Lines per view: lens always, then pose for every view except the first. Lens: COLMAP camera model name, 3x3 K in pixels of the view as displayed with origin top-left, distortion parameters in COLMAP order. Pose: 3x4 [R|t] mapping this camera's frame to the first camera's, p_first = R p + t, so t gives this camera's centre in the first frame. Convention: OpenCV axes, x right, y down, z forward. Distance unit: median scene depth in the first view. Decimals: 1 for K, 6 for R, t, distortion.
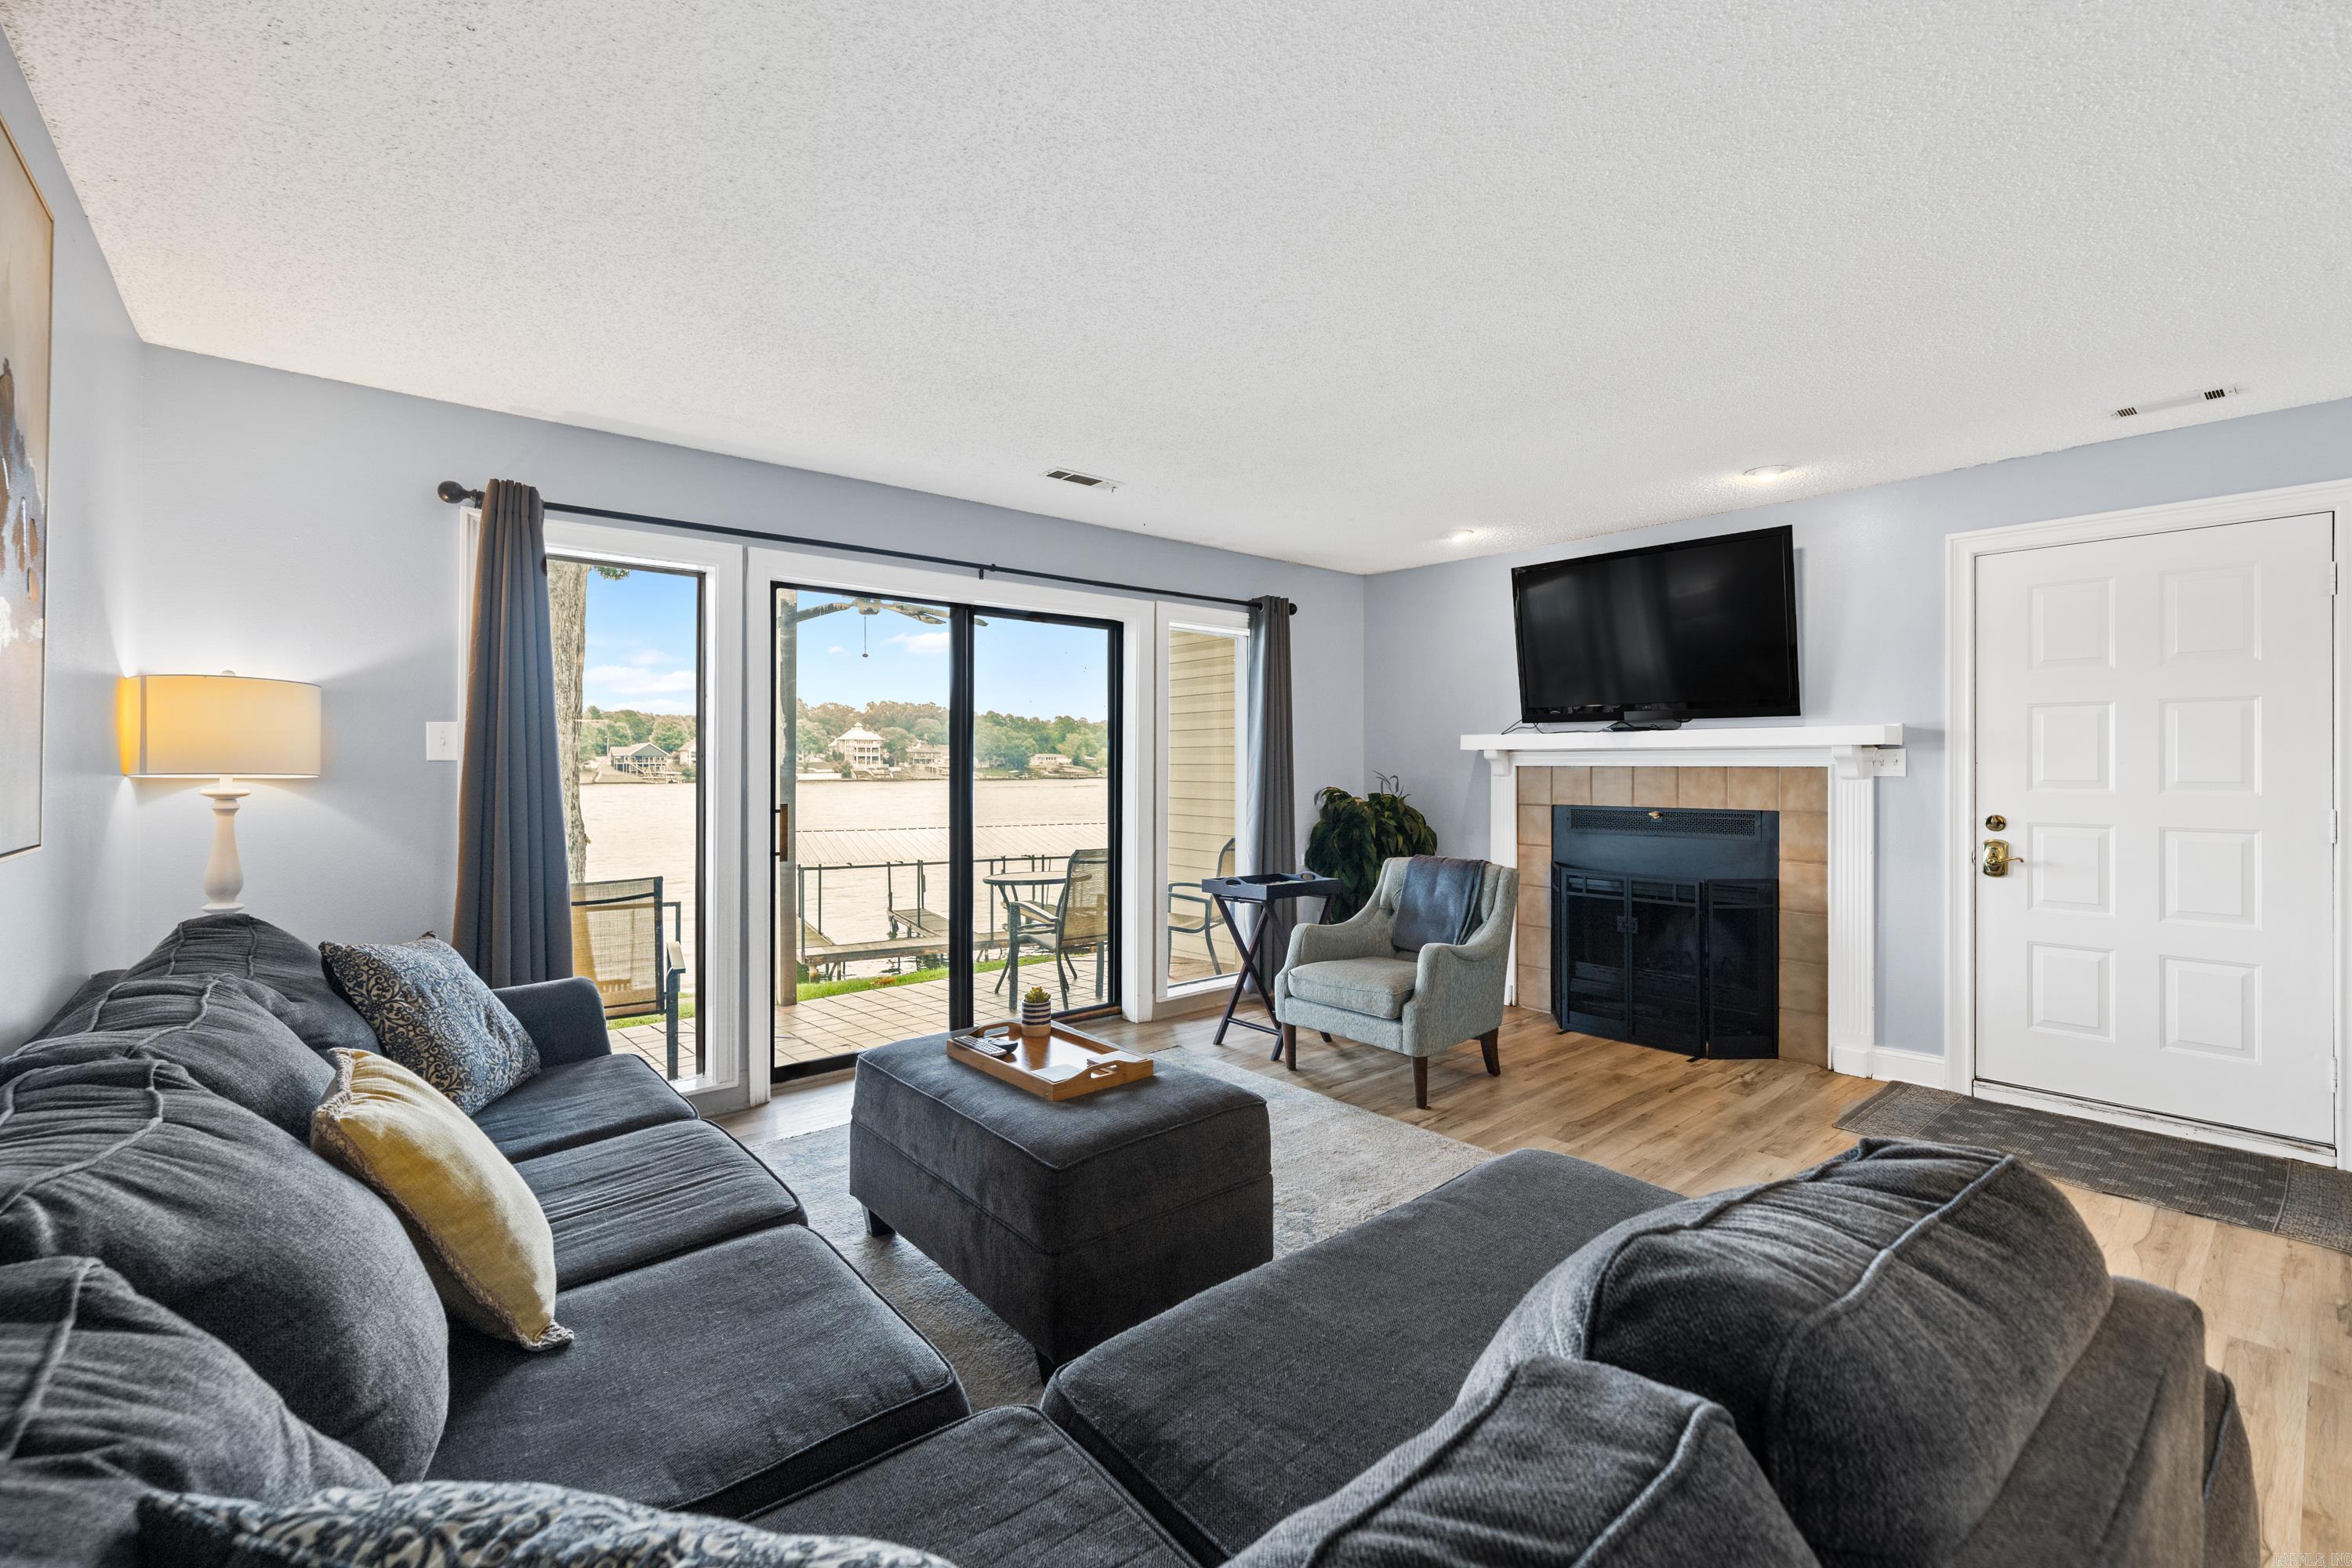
lens RADIAL K [[953.4, 0, 1196.4], [0, 953.4, 761.0], [0, 0, 1]] dist [-0.005353, 0.000553]
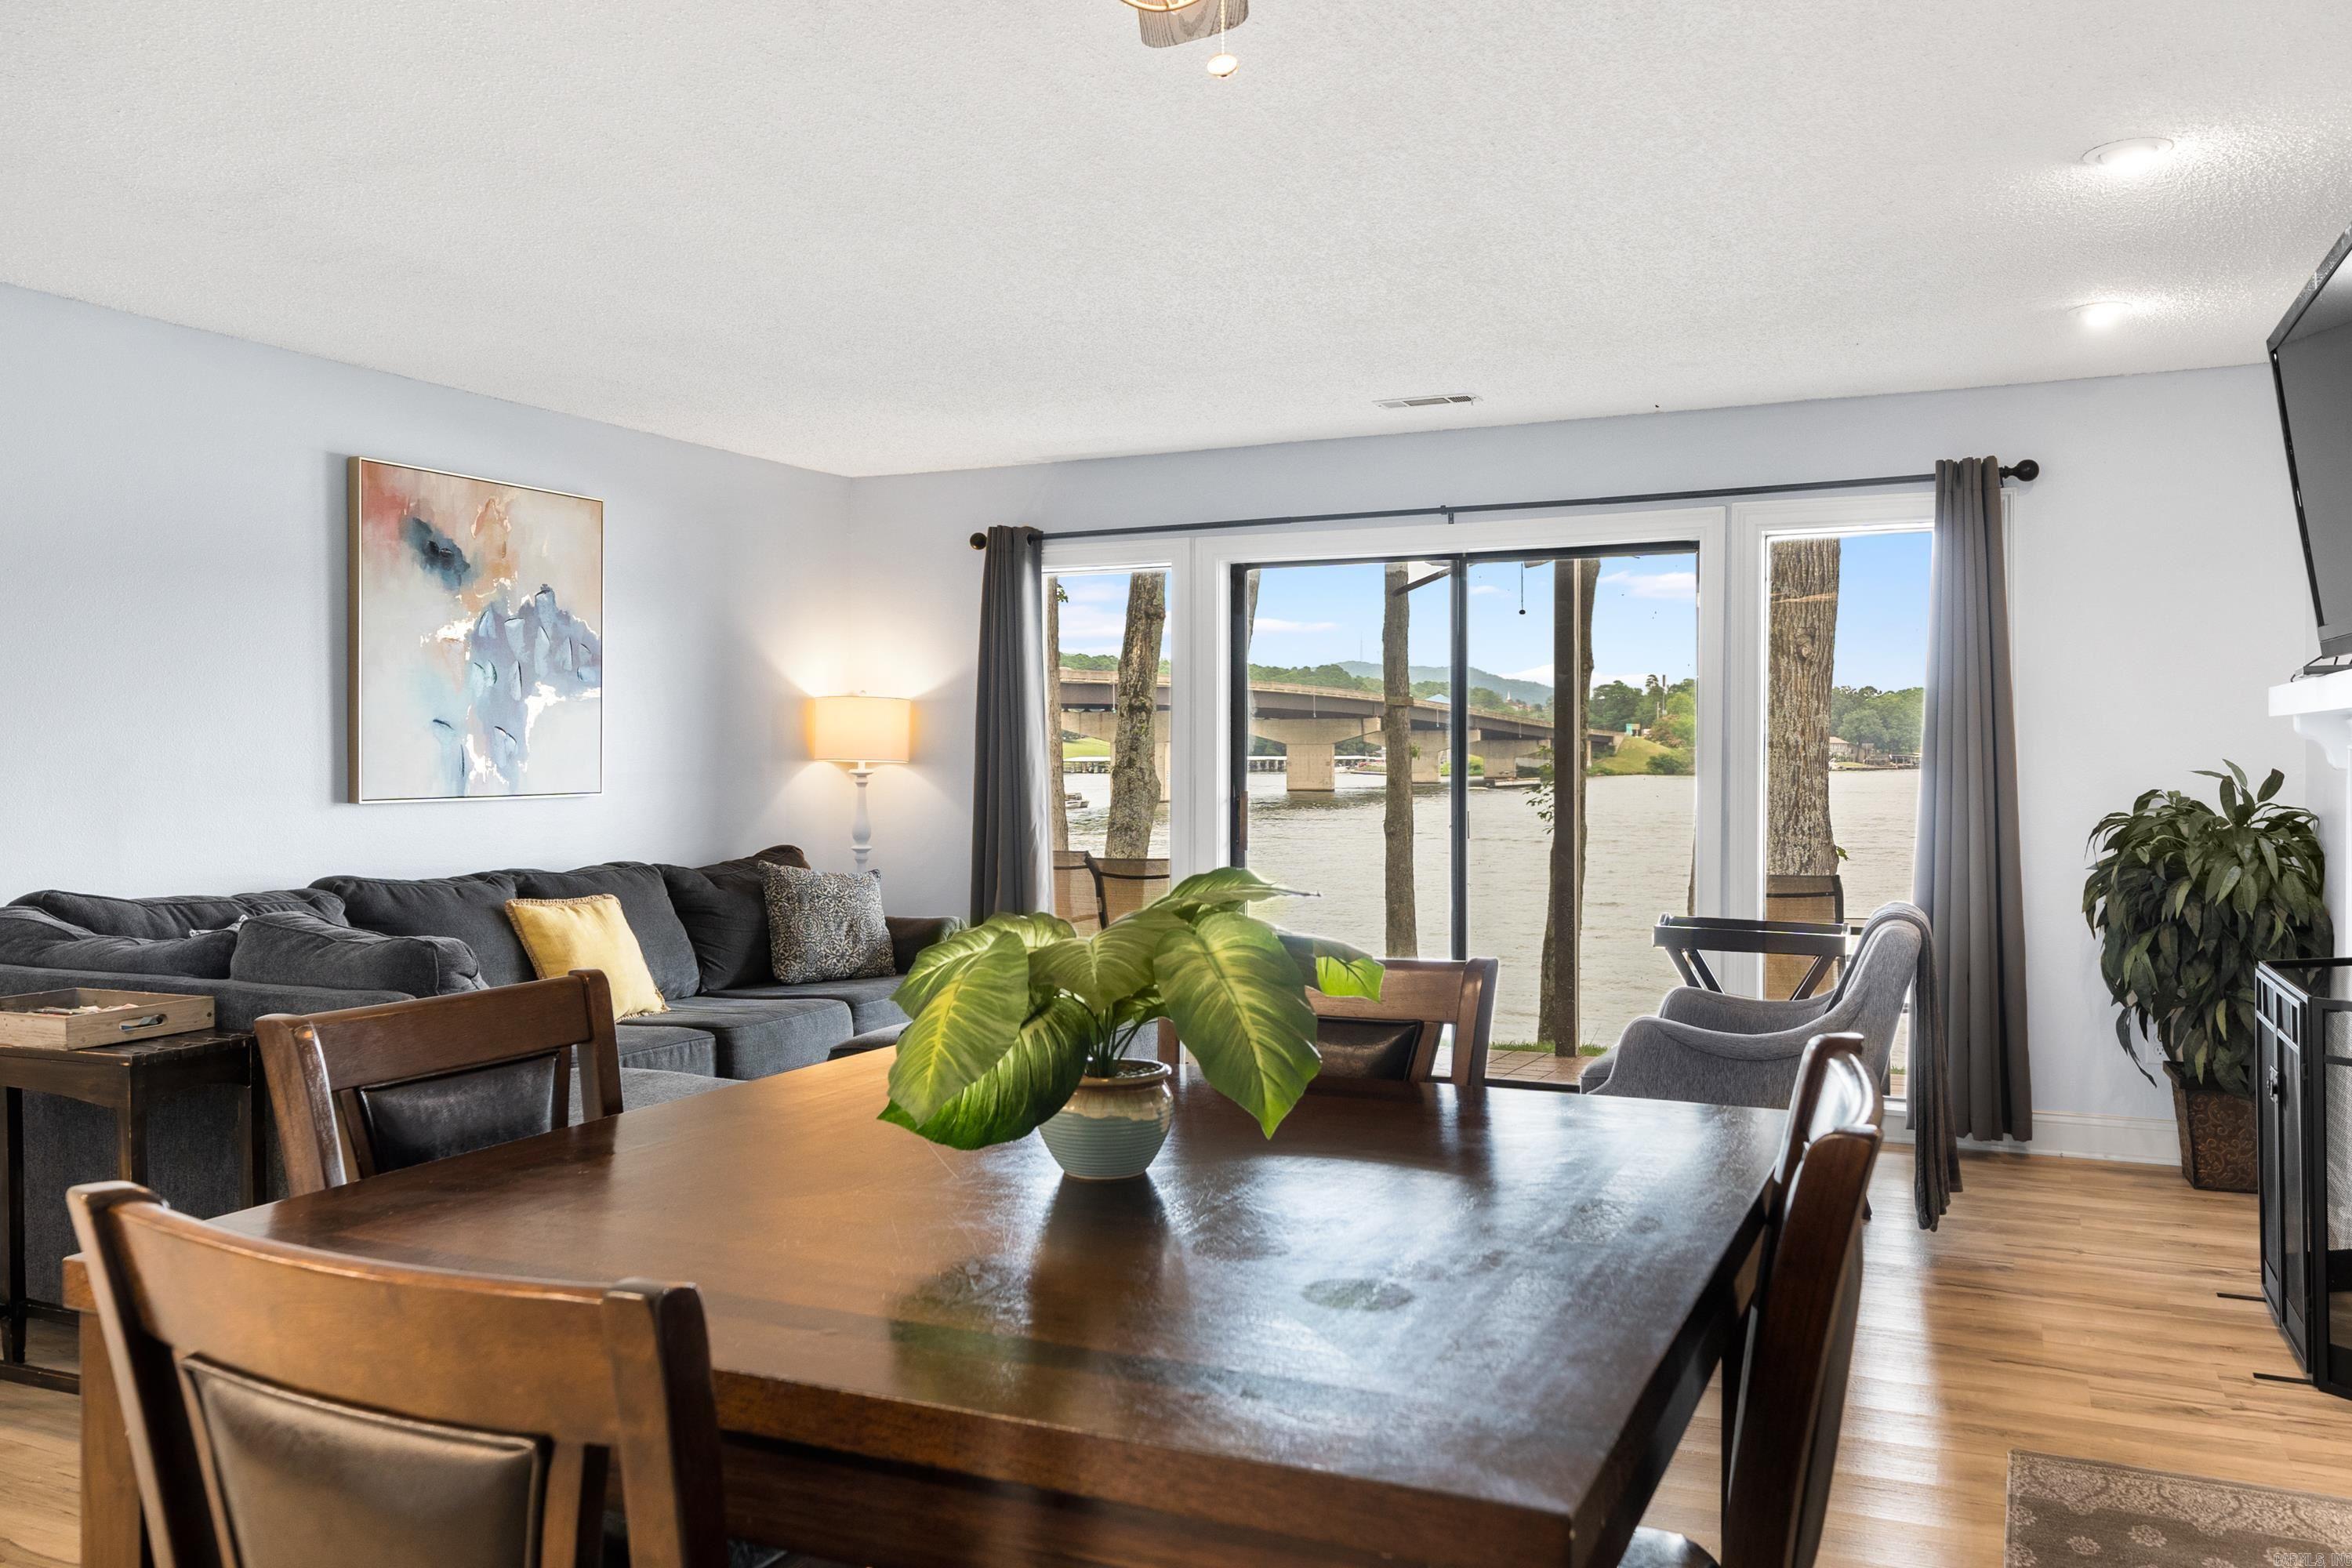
lens RADIAL K [[1855.4, 0, 1216.3], [0, 1855.4, 726.5], [0, 0, 1]] dist [0.000035, 0.001027]
pose [[0.425662, -0.013432, -0.904783, 1.143905], [0.009247, 0.999902, -0.010494, -0.002200], [0.904835, -0.003899, 0.425744, 0.144716]]
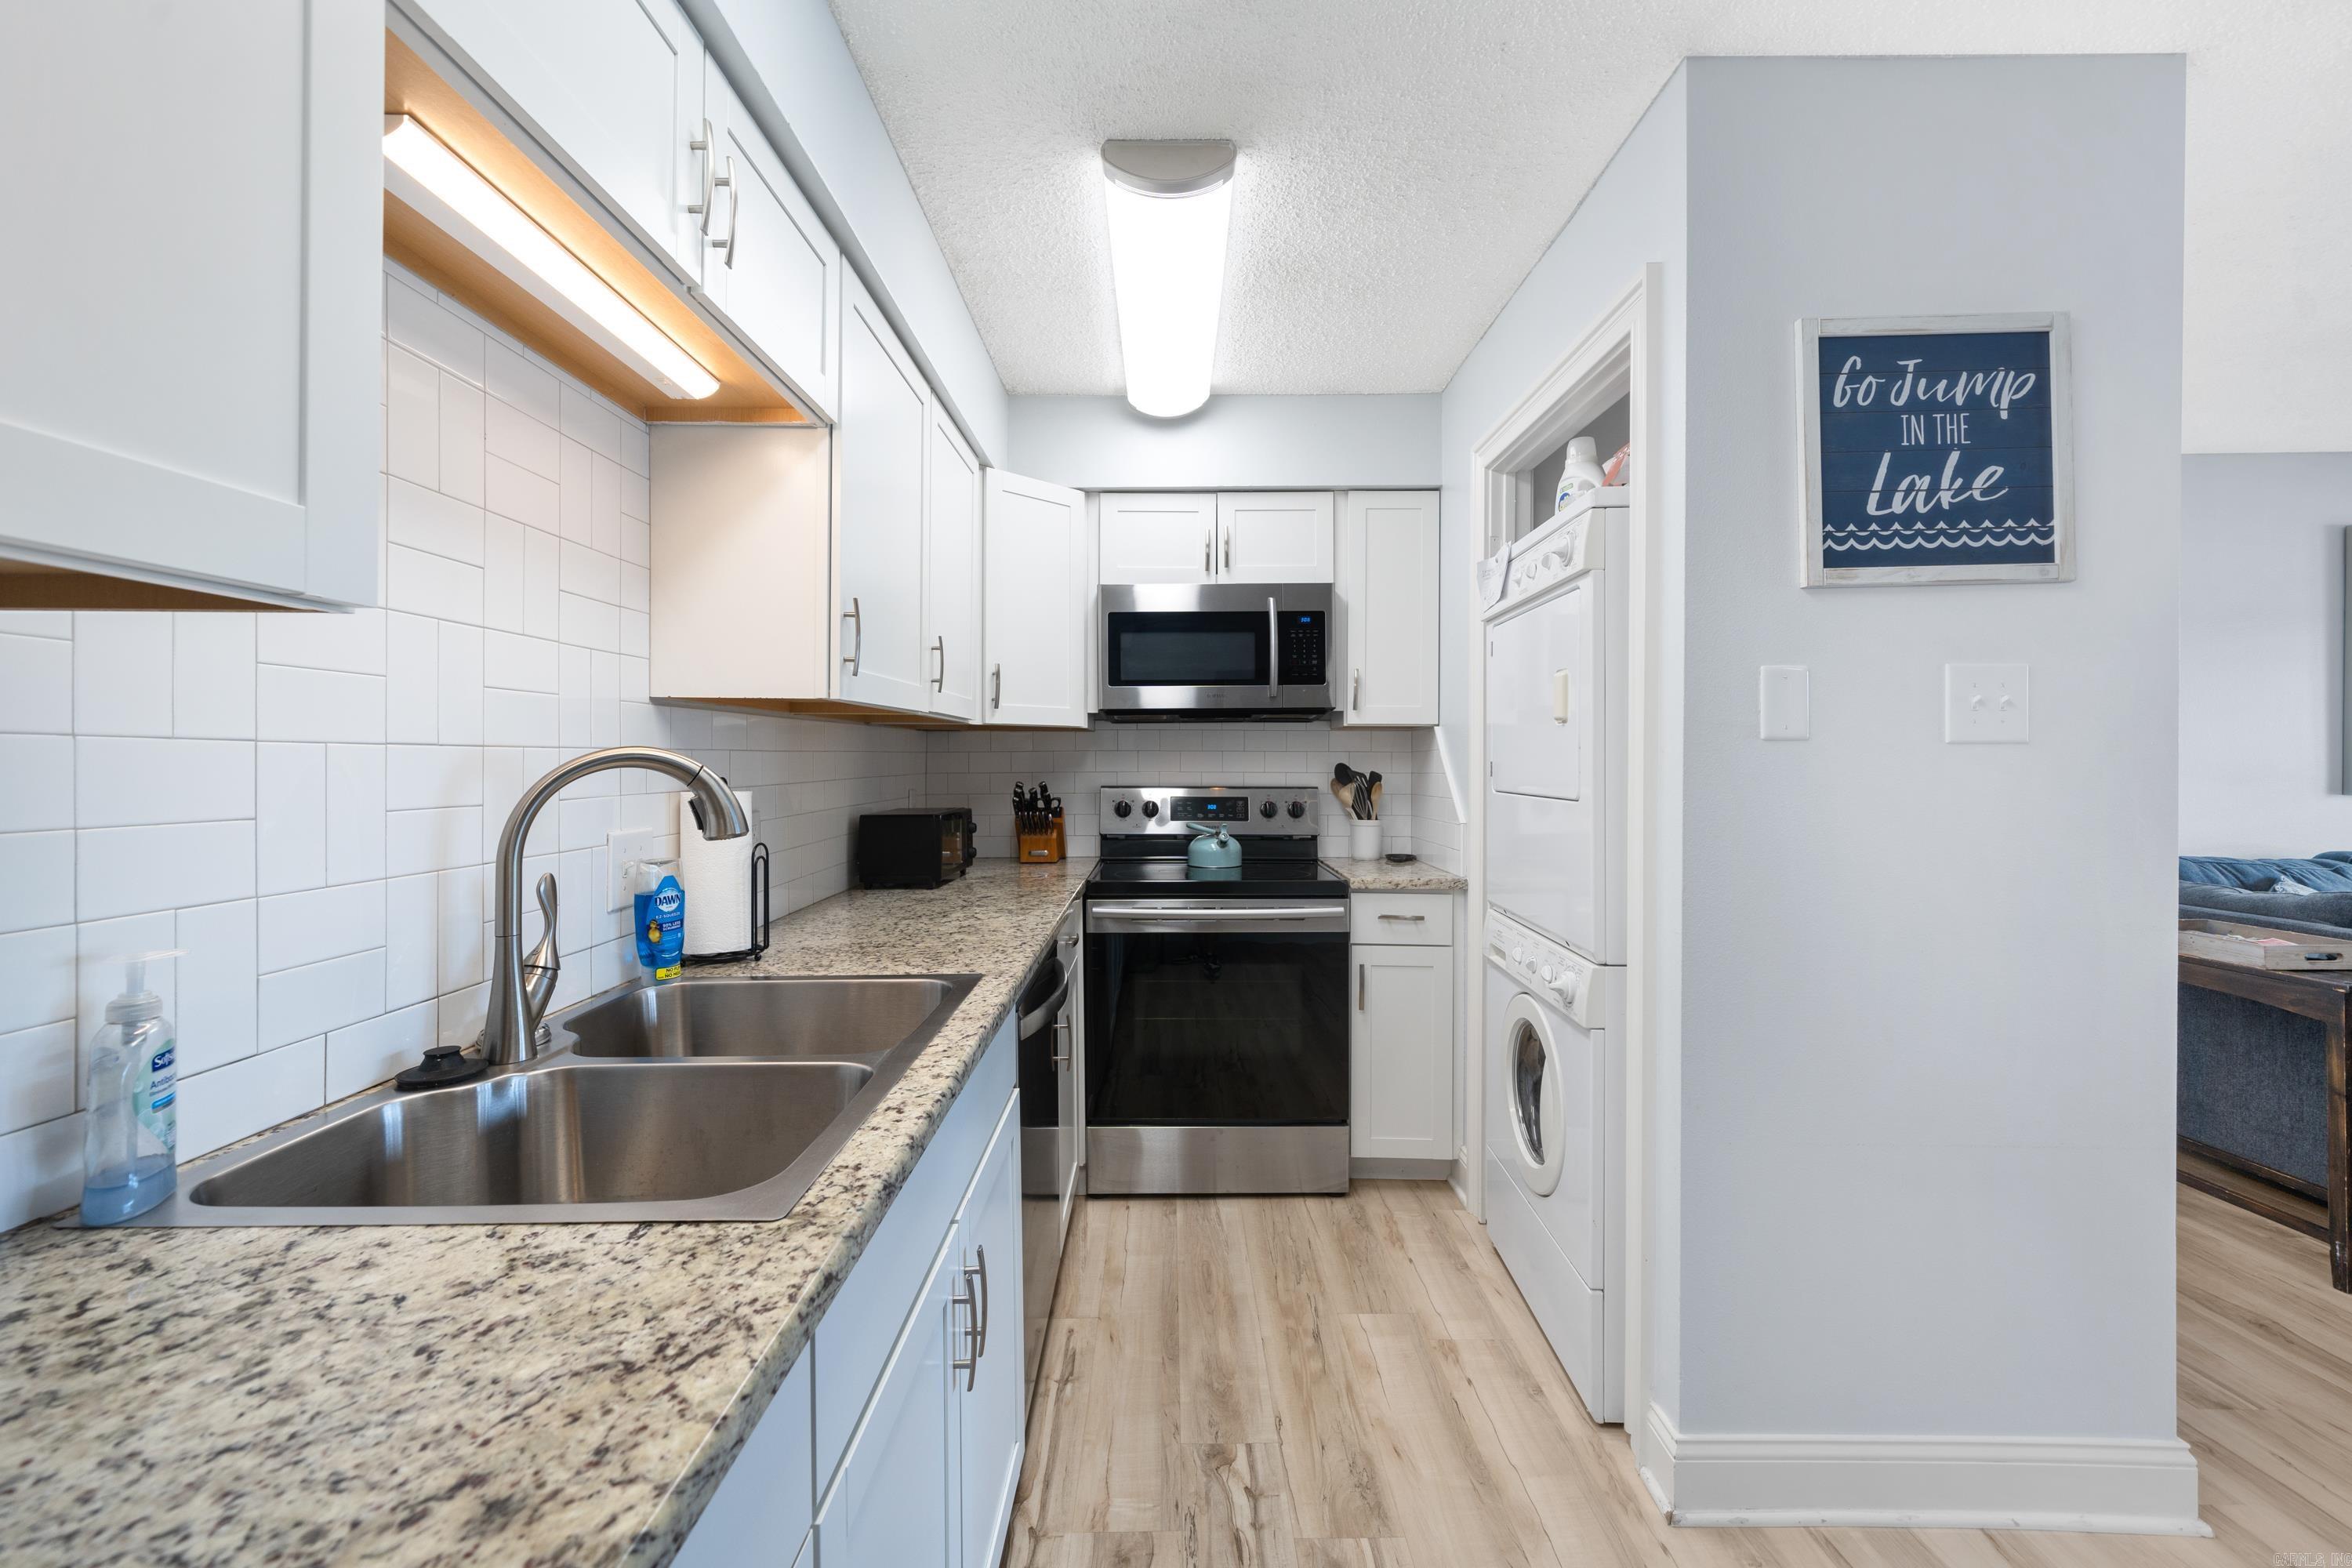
lens RADIAL K [[953.4, 0, 1136.3], [0, 953.4, 757.7], [0, 0, 1]] dist [-0.005353, 0.000553]
pose [[-0.669599, 0.001204, -0.742722, 1.078633], [0.004984, 0.999983, -0.002872, -0.004218], [0.742706, -0.005625, -0.669594, -0.088168]]
